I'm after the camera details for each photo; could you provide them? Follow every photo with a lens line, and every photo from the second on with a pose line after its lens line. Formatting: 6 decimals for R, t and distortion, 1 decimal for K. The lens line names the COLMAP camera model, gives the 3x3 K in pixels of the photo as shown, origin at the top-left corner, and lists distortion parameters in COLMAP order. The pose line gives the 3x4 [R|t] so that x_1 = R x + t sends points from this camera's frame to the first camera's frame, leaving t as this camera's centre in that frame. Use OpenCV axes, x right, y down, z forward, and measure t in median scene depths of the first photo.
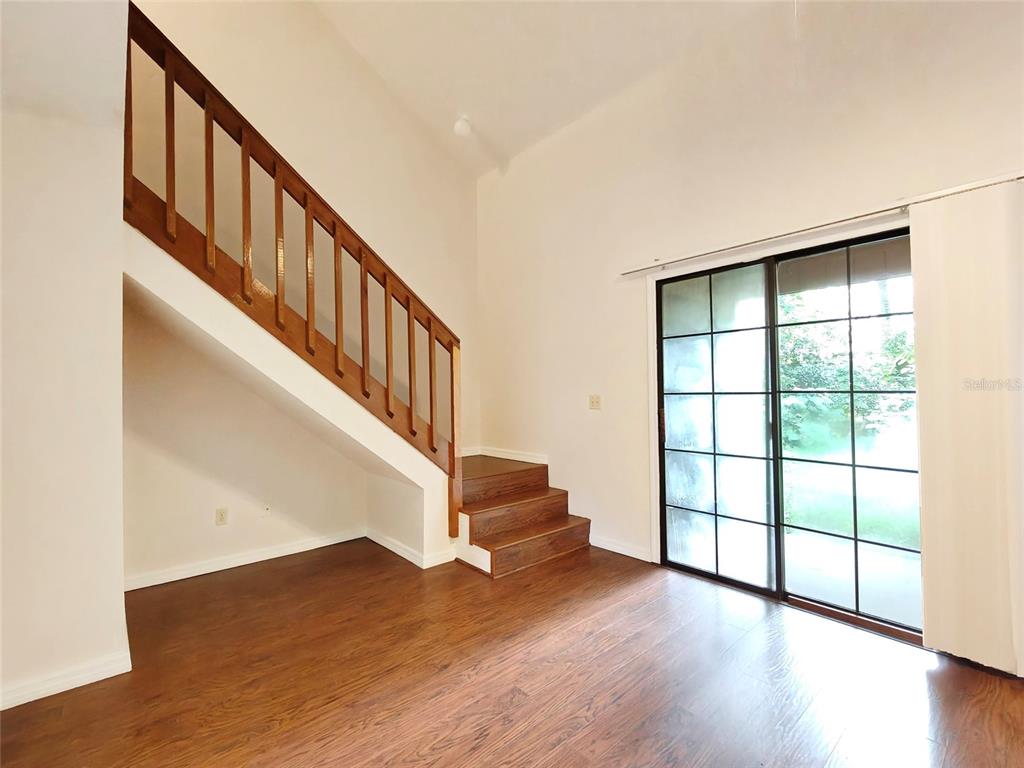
lens RADIAL K [[456.7, 0, 512.0], [0, 456.7, 384.0], [0, 0, 1]] dist [-0.002432, -0.000549]
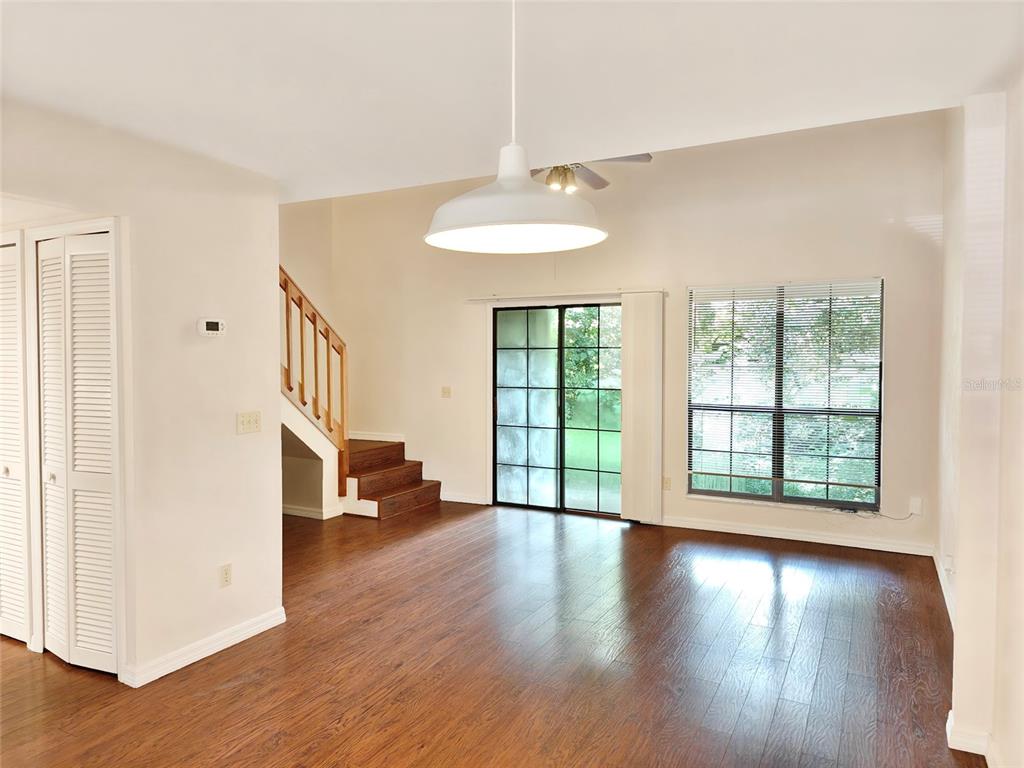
lens RADIAL K [[678.8, 0, 512.0], [0, 678.8, 384.0], [0, 0, 1]] dist [-0.024987, -0.000621]
pose [[0.932082, 0.000267, 0.362248, -0.399266], [-0.019738, 0.998552, 0.050051, -0.096968], [-0.361710, -0.053801, 0.930737, -1.013239]]
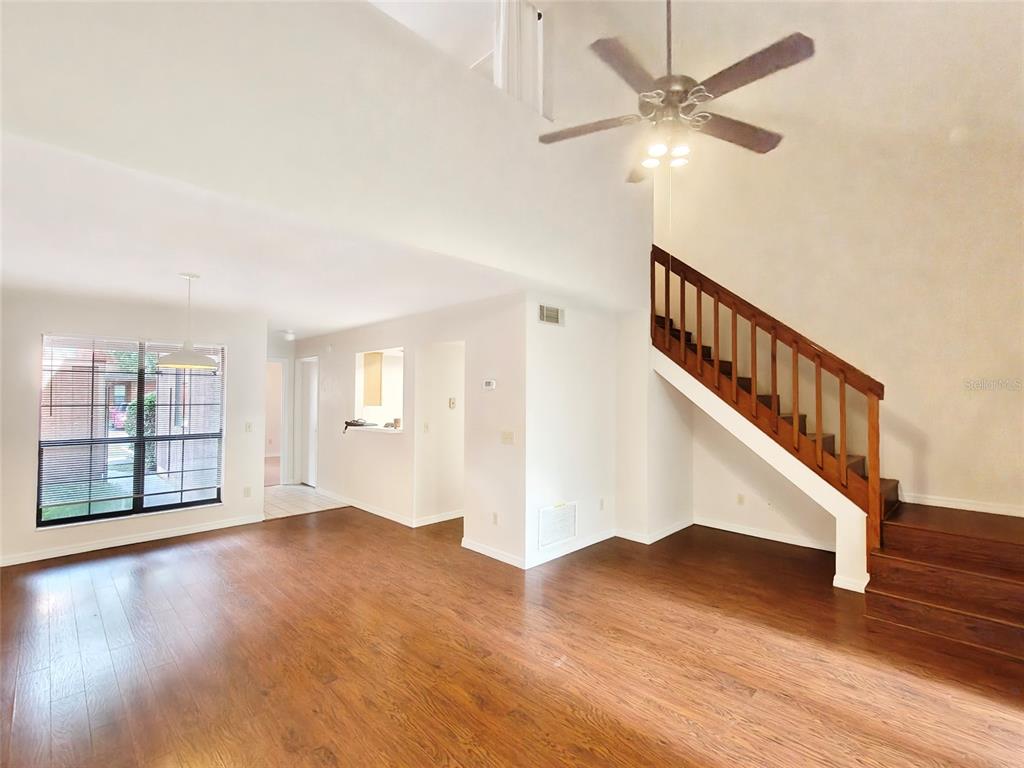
lens RADIAL K [[456.7, 0, 512.0], [0, 456.7, 384.0], [0, 0, 1]] dist [-0.002432, -0.000549]
pose [[0.077022, -0.007890, -0.996998, 0.919422], [0.012073, 0.999903, -0.006980, -0.113097], [0.996956, -0.011499, 0.077110, 0.098757]]
